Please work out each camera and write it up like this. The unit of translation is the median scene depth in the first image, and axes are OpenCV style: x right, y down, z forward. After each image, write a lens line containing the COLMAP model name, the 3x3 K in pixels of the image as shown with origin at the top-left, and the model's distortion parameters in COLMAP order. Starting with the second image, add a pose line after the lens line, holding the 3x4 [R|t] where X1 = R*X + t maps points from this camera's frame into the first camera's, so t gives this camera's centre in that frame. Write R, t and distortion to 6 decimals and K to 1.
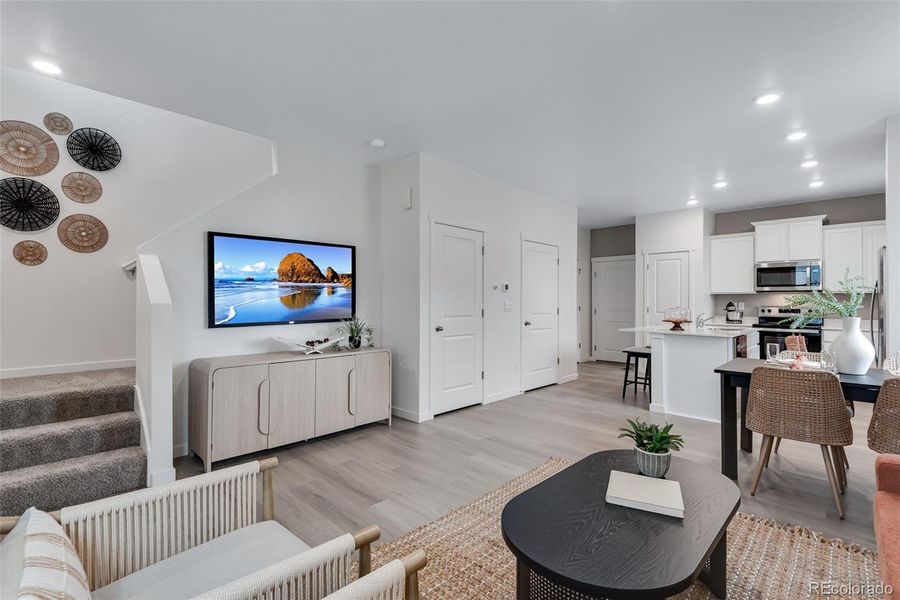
lens RADIAL K [[409.3, 0, 438.2], [0, 409.3, 296.7], [0, 0, 1]] dist [0.014760, -0.010317]
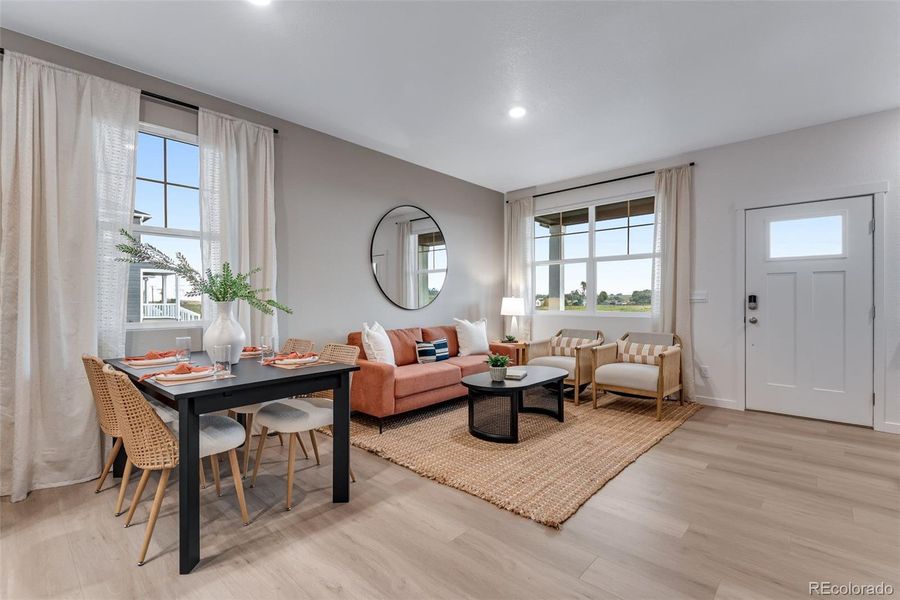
lens RADIAL K [[409.3, 0, 449.6], [0, 409.3, 298.8], [0, 0, 1]] dist [0.014760, -0.010317]
pose [[-0.998772, -0.002027, -0.049501, 0.280251], [-0.001449, 0.999930, -0.011710, 0.027034], [0.049521, -0.011624, -0.998705, 0.961760]]
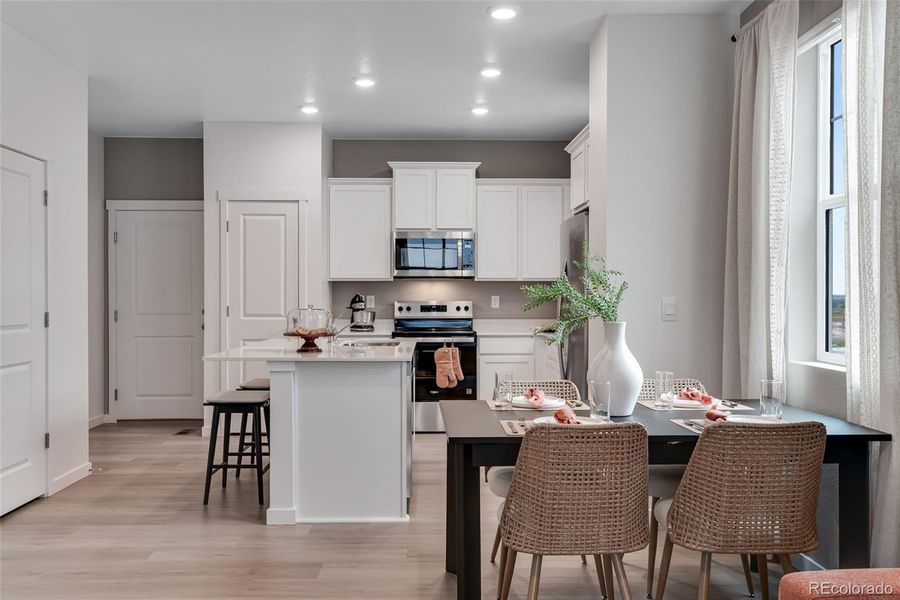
lens RADIAL K [[763.2, 0, 441.4], [0, 763.2, 296.8], [0, 0, 1]] dist [0.010043, -0.004699]
pose [[0.687189, -0.006806, 0.726447, 0.010075], [-0.004591, 0.999895, 0.013710, 0.000340], [-0.726464, -0.012756, 0.687086, 0.214258]]
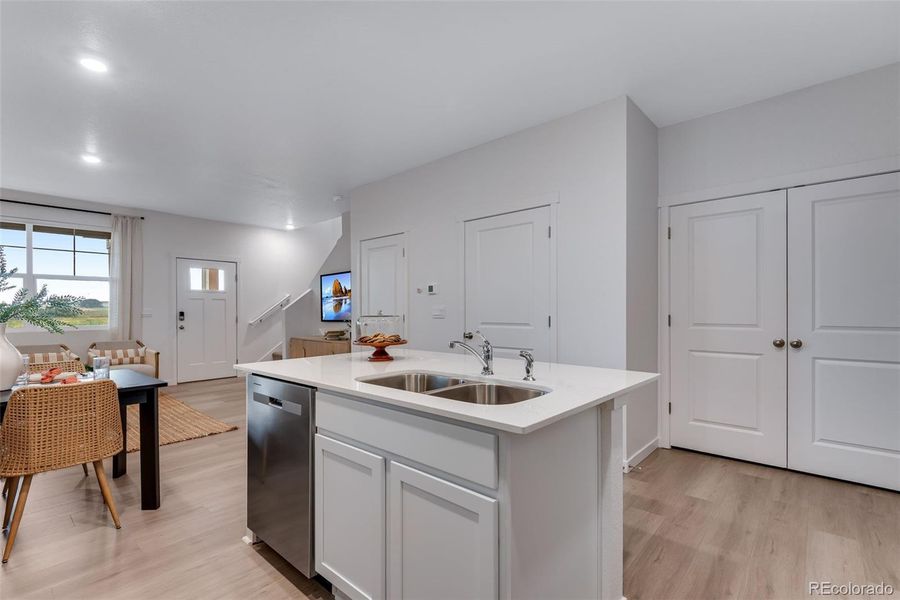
lens RADIAL K [[409.3, 0, 447.0], [0, 409.3, 310.6], [0, 0, 1]] dist [0.014760, -0.010317]
pose [[0.061189, 0.005269, -0.998112, 0.955190], [0.012499, 0.999904, 0.006045, 0.010465], [0.998048, -0.012845, 0.061117, 0.945632]]
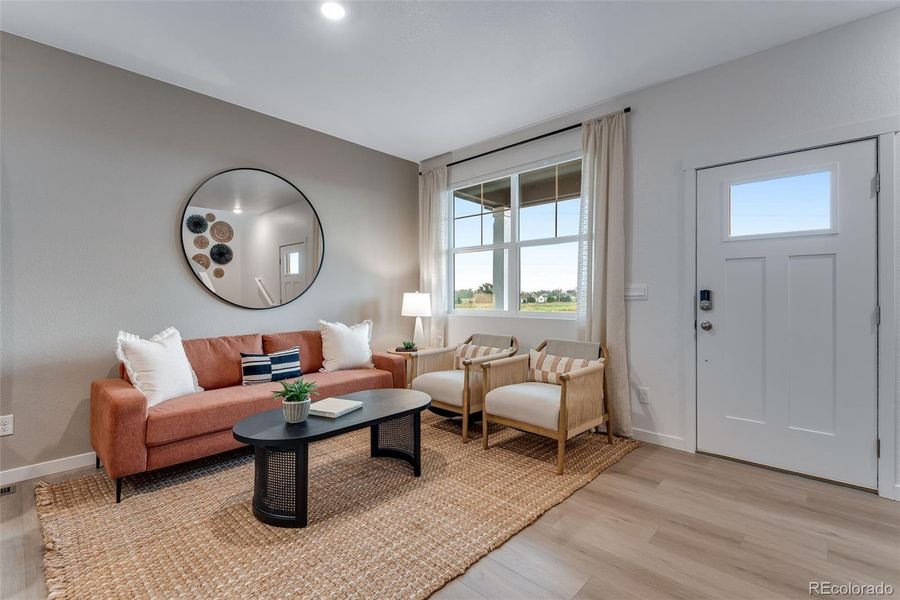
lens RADIAL K [[409.3, 0, 451.6], [0, 409.3, 293.2], [0, 0, 1]] dist [0.014760, -0.010317]
pose [[-0.999133, -0.002041, -0.041577, 0.037444], [-0.001478, 0.999907, -0.013573, 0.022587], [0.041601, -0.013499, -0.999043, 0.752827]]
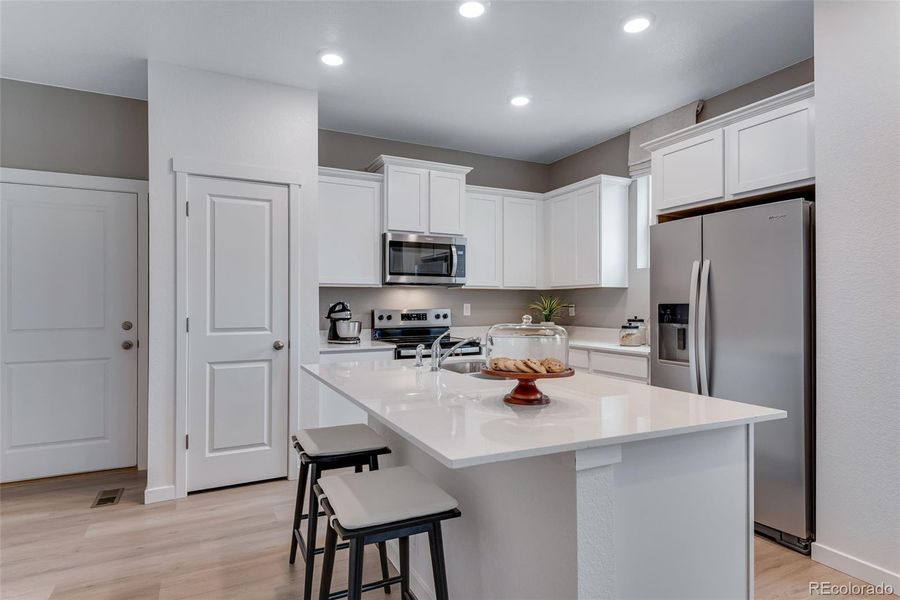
lens RADIAL K [[485.2, 0, 458.0], [0, 485.2, 300.6], [0, 0, 1]] dist [0.006589, -0.002254]
pose [[0.299910, 0.000476, 0.953967, 0.219912], [-0.008324, 0.999963, 0.002118, 0.009545], [-0.953931, -0.008576, 0.299903, 0.842730]]
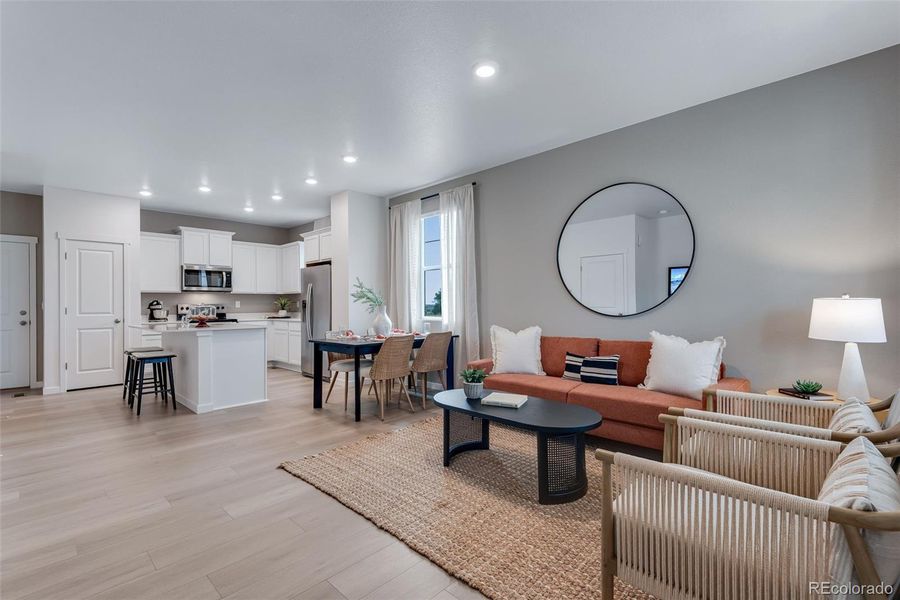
lens RADIAL K [[409.3, 0, 446.8], [0, 409.3, 301.8], [0, 0, 1]] dist [0.014760, -0.010317]
pose [[-0.016590, 0.000012, 0.999862, -0.374698], [-0.004205, 0.999991, -0.000082, 0.015786], [-0.999854, -0.004206, -0.016590, 0.383244]]
